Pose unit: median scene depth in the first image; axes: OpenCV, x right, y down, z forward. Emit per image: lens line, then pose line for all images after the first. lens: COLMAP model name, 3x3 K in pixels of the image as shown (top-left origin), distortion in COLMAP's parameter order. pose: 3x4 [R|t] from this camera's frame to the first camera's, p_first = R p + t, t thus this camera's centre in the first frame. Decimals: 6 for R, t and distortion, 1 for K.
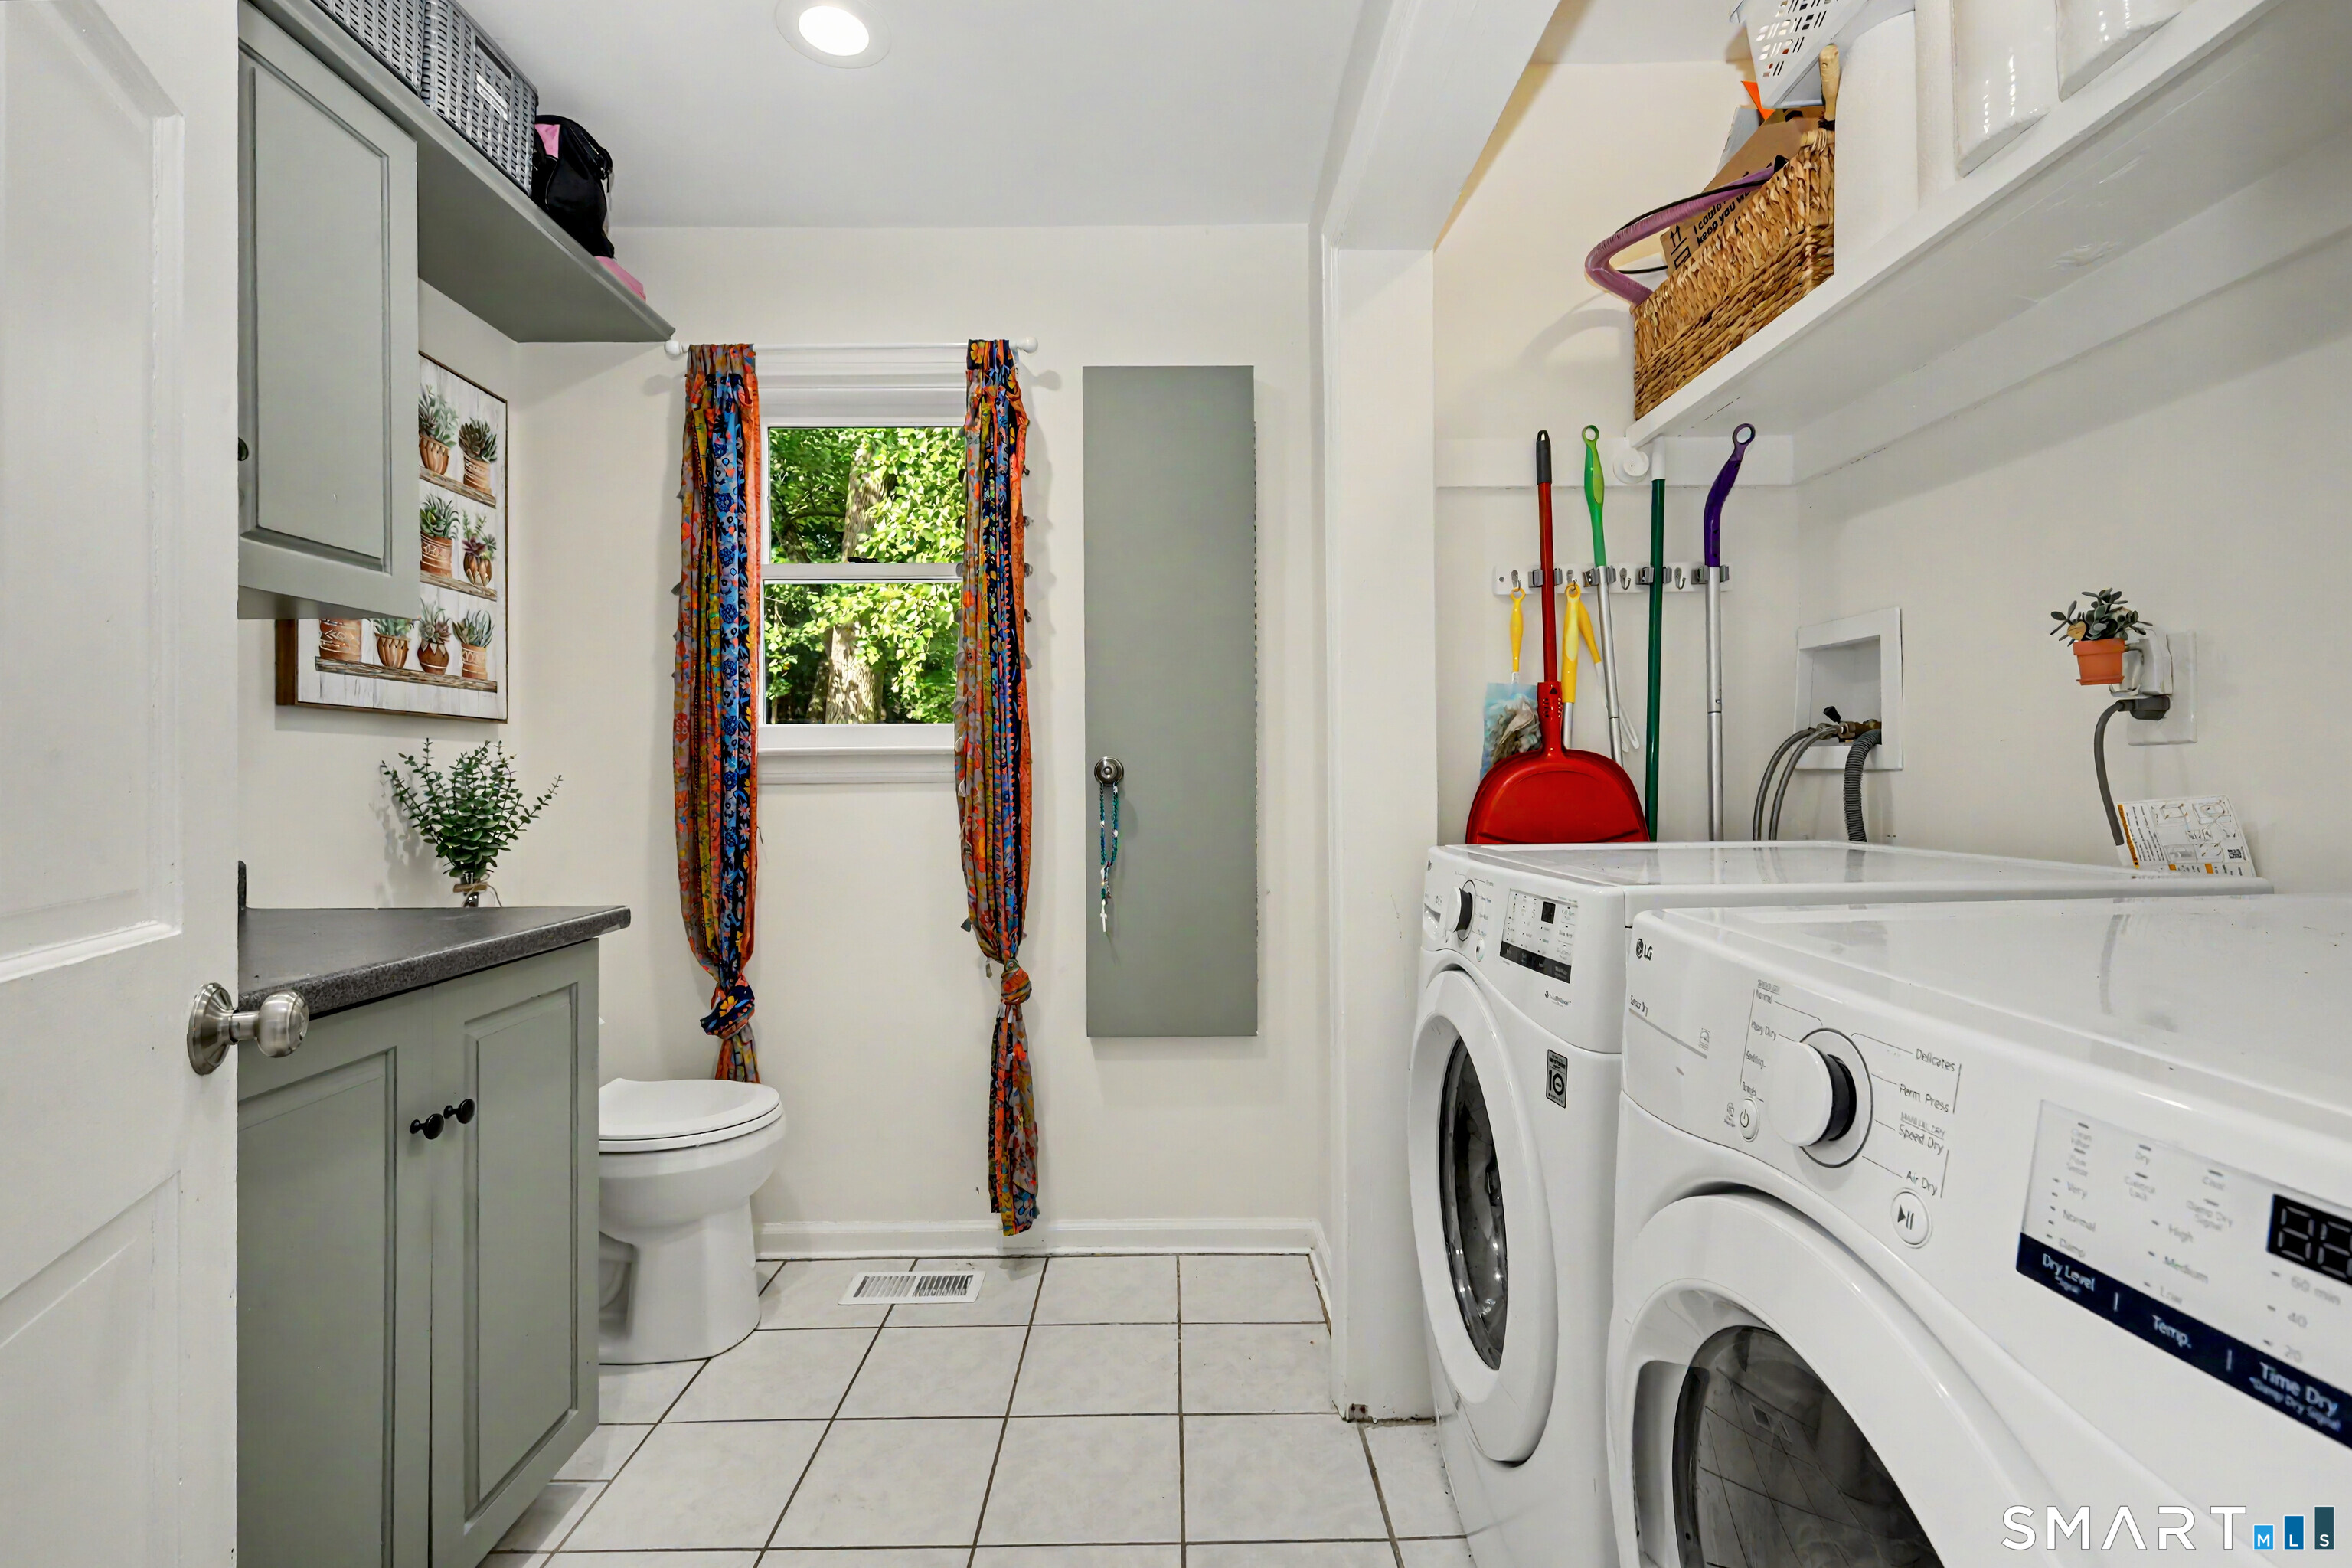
lens RADIAL K [[1028.6, 0, 1174.9], [0, 1028.6, 785.7], [0, 0, 1]] dist [0.002324, -0.000345]
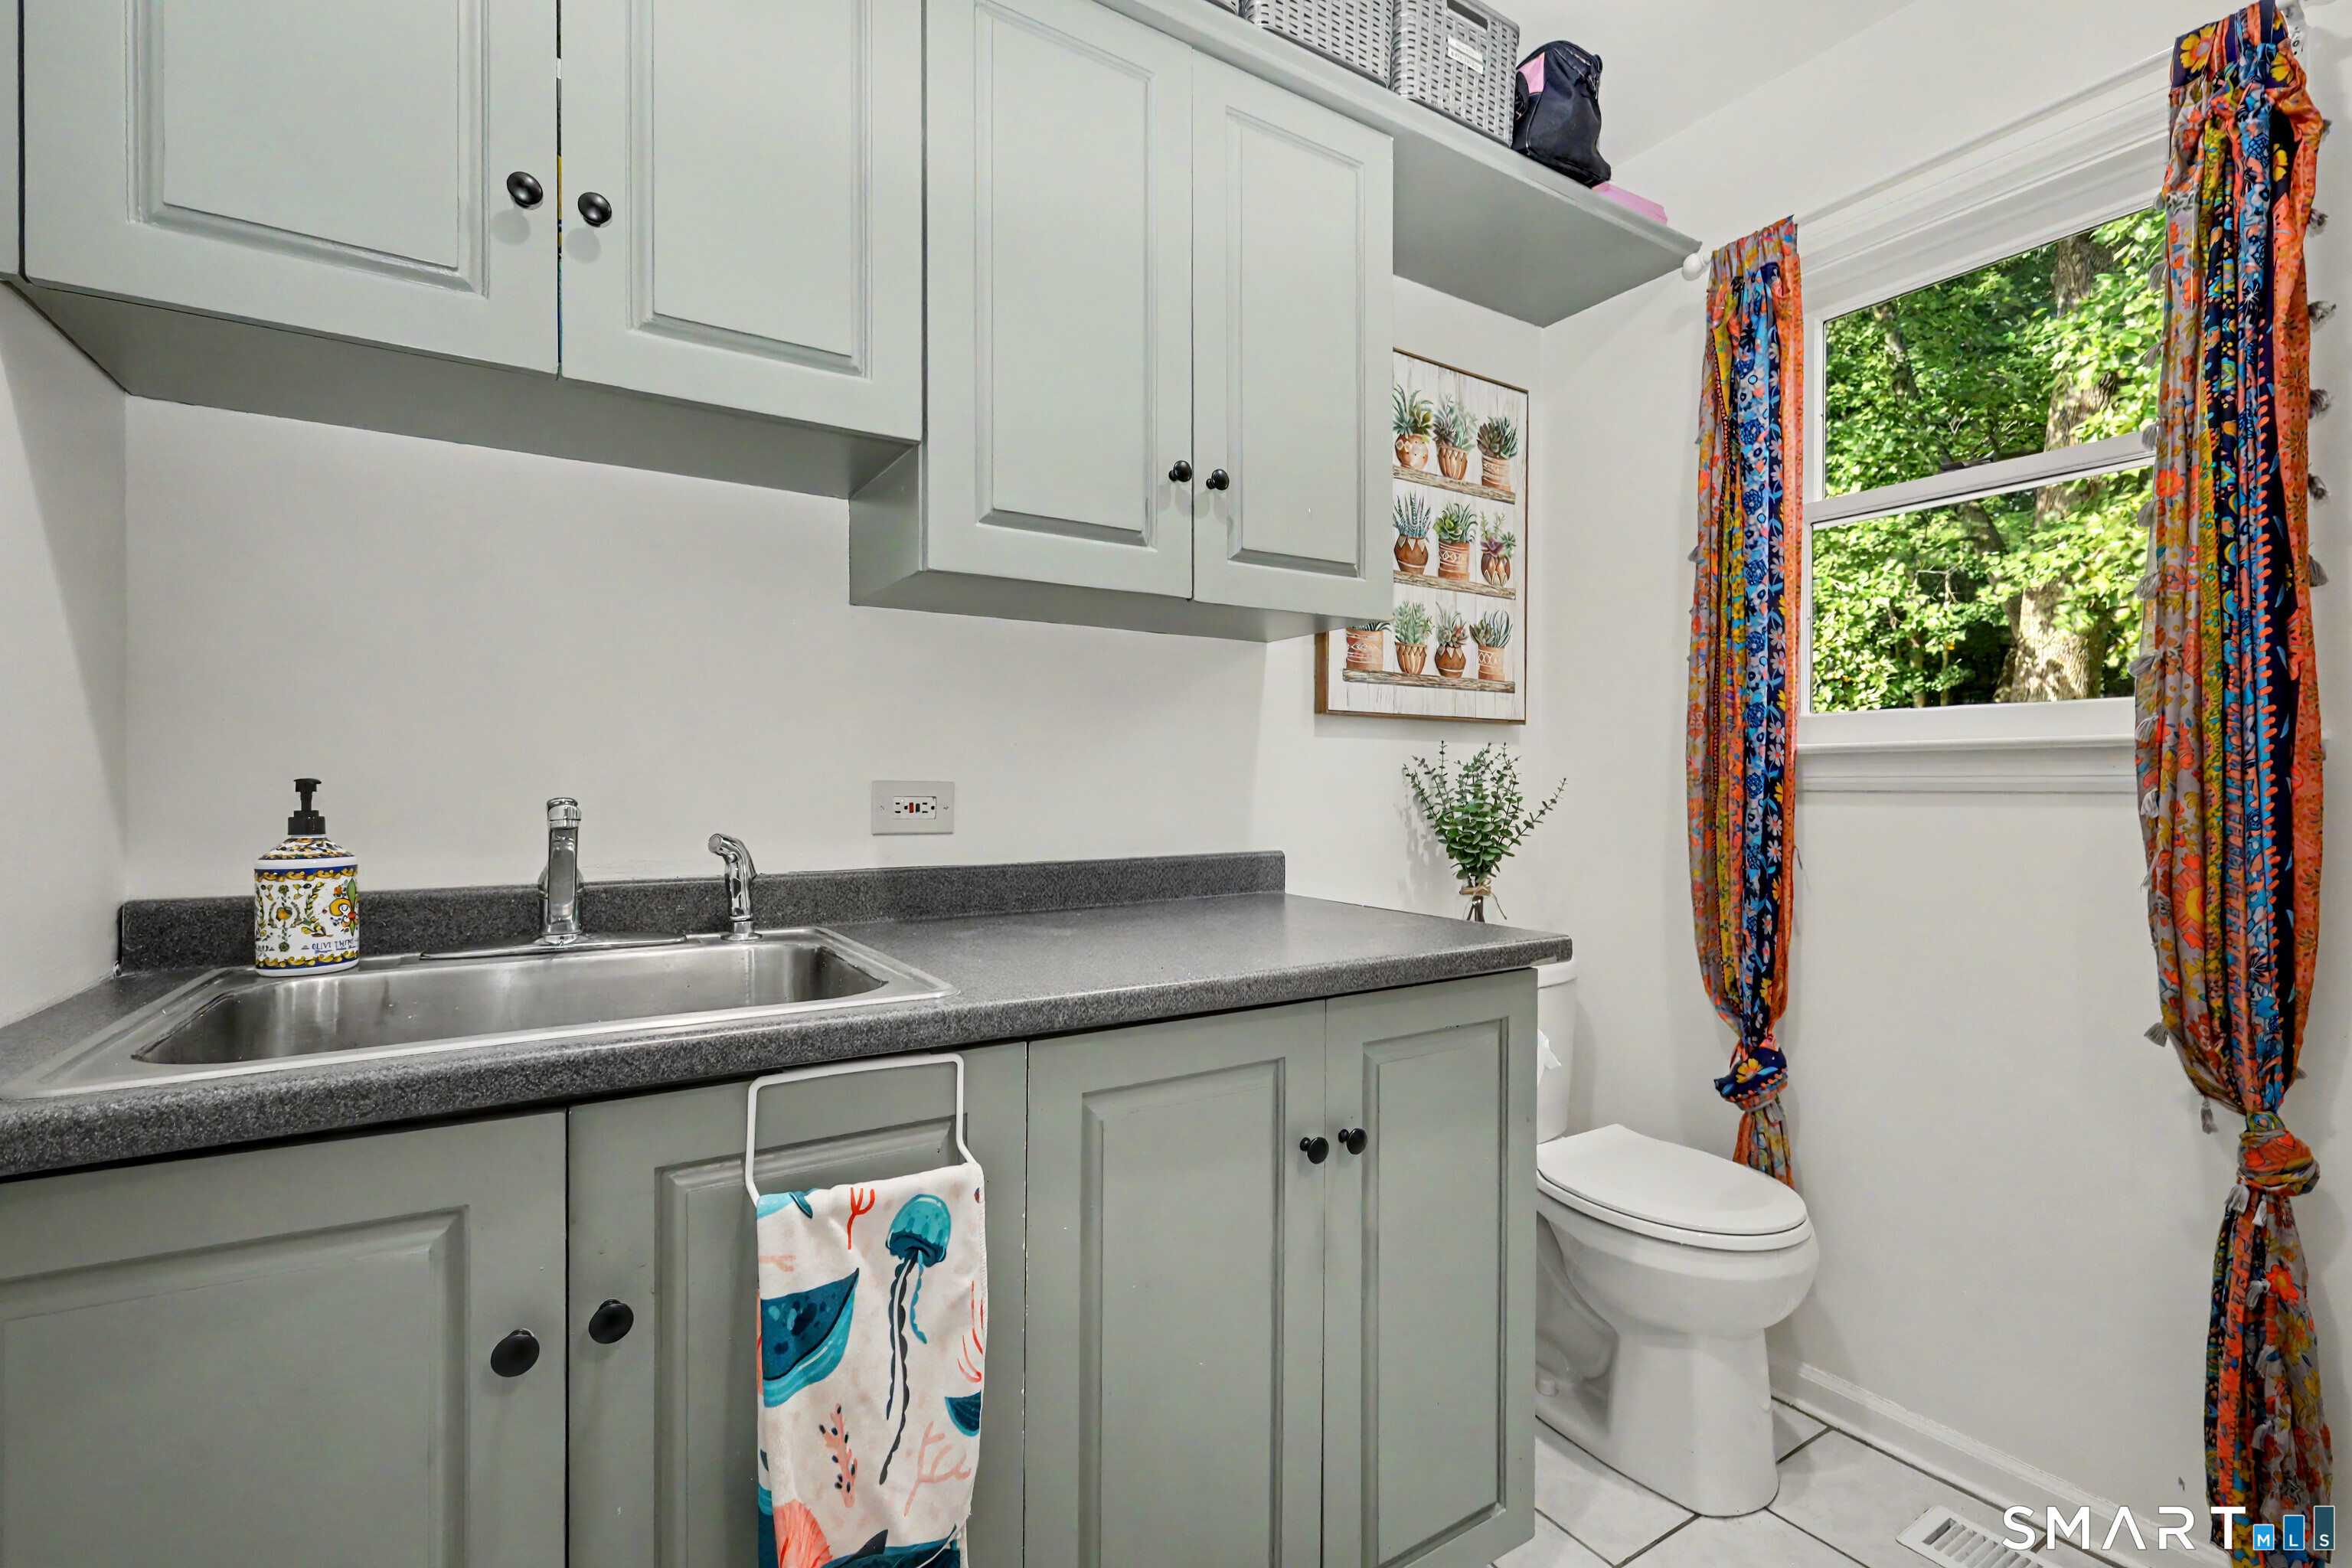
lens RADIAL K [[1028.6, 0, 1174.9], [0, 1028.6, 785.7], [0, 0, 1]] dist [0.002324, -0.000345]
pose [[0.527414, 0.010881, -0.849539, 0.002213], [-0.013817, 0.999896, 0.004229, -0.002035], [0.849496, 0.009507, 0.527510, 0.210104]]
